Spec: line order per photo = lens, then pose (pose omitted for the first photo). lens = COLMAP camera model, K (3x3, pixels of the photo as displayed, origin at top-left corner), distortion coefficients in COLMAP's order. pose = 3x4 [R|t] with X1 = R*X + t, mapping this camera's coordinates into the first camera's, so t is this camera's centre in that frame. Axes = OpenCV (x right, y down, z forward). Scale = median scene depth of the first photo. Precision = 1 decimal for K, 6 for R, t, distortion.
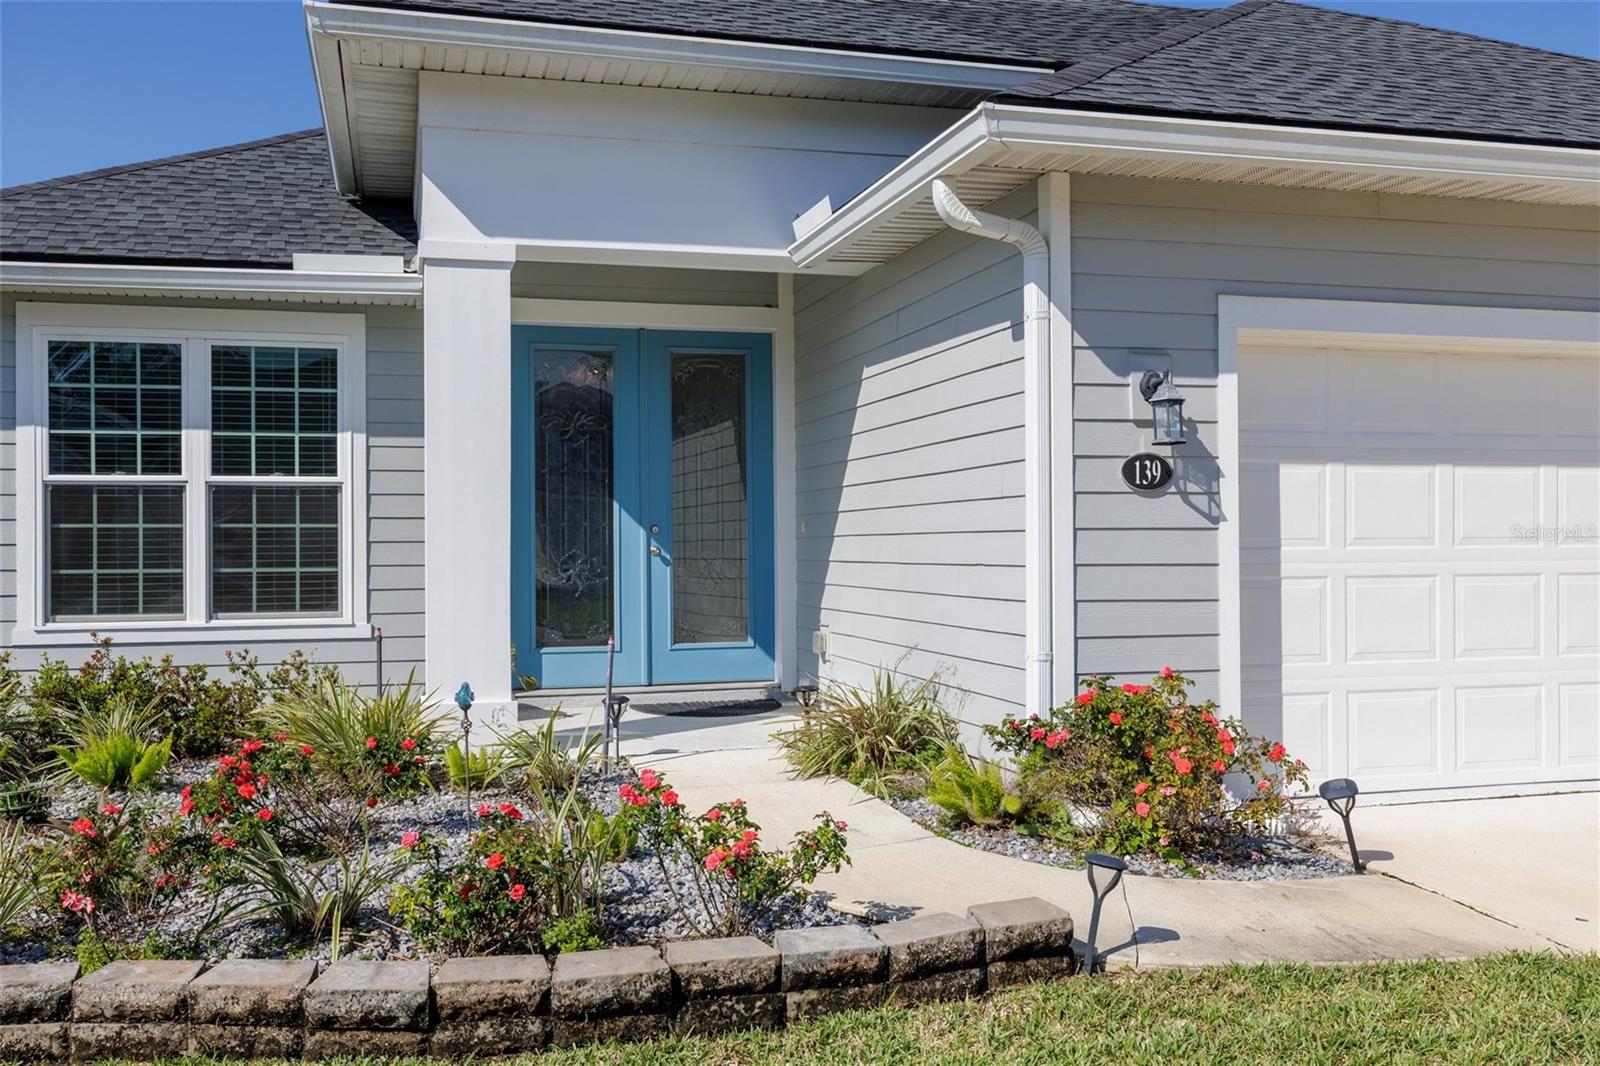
lens RADIAL K [[1340.7, 0, 744.2], [0, 1340.7, 538.2], [0, 0, 1]] dist [0.008715, -0.005626]
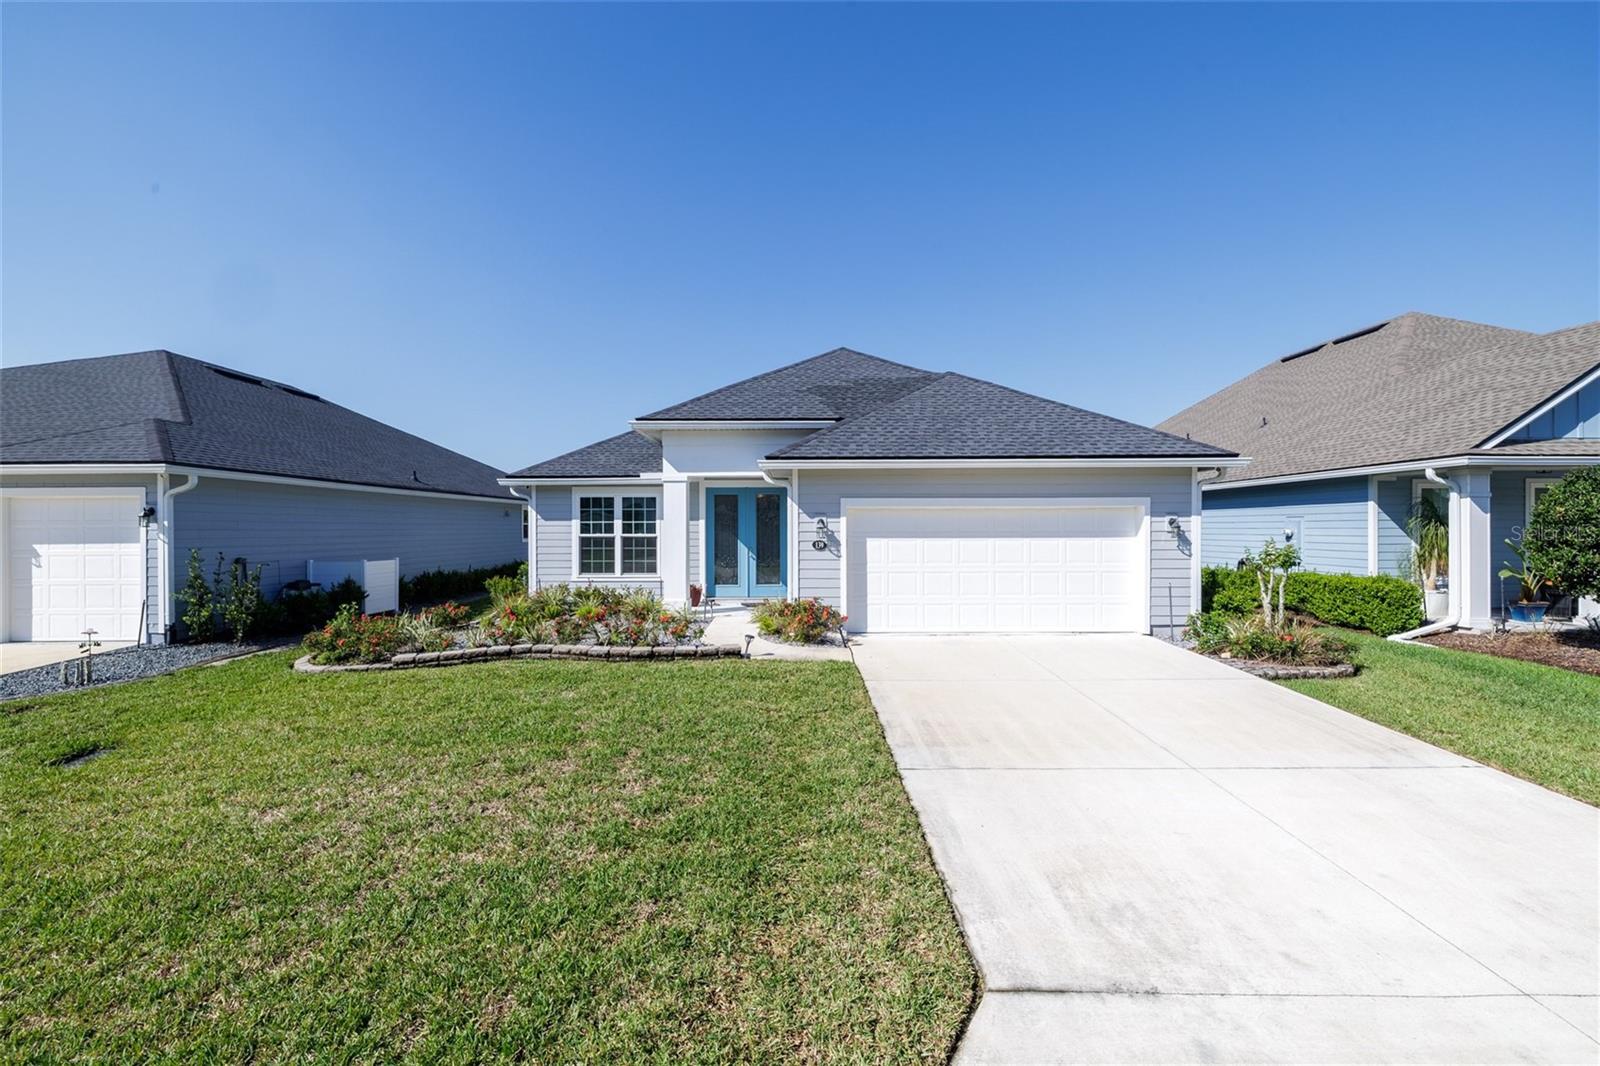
lens RADIAL K [[677.6, 0, 791.2], [0, 677.6, 523.0], [0, 0, 1]] dist [0.002929, 0.000009]
pose [[0.967007, 0.000224, -0.254751, 0.510839], [-0.000624, 0.999999, -0.001488, -0.077433], [0.254751, 0.001597, 0.967005, -0.636582]]
